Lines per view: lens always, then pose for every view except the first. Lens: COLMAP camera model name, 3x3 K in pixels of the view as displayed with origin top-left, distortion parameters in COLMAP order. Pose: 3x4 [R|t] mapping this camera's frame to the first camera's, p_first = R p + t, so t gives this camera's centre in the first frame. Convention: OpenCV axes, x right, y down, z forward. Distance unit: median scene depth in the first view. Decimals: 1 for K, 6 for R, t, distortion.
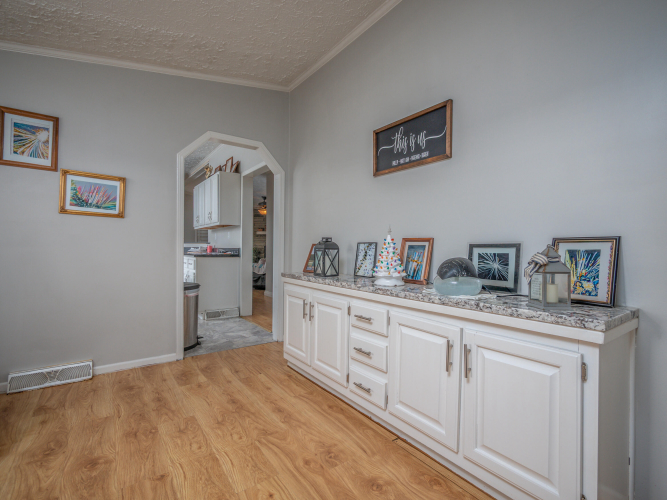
lens RADIAL K [[318.6, 0, 330.7], [0, 318.6, 246.7], [0, 0, 1]] dist [0.002572, 0.000573]
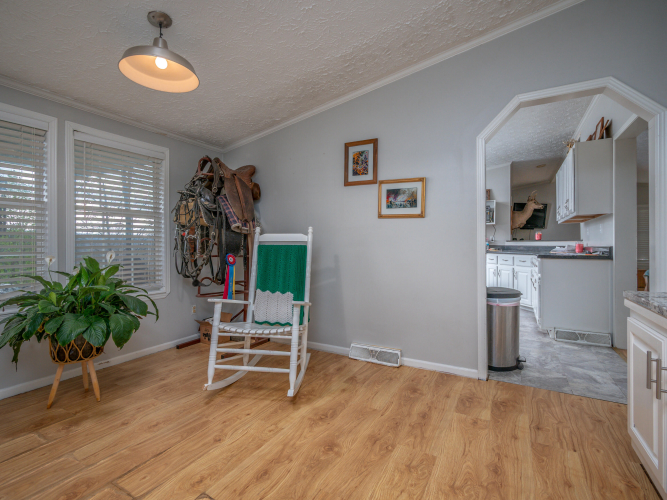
lens RADIAL K [[318.6, 0, 332.4], [0, 318.6, 245.0], [0, 0, 1]] dist [0.002572, 0.000573]
pose [[0.433624, -0.012988, -0.901000, 0.069671], [0.008774, 0.999910, -0.010192, 0.002522], [0.901051, -0.003486, 0.433699, 0.165832]]
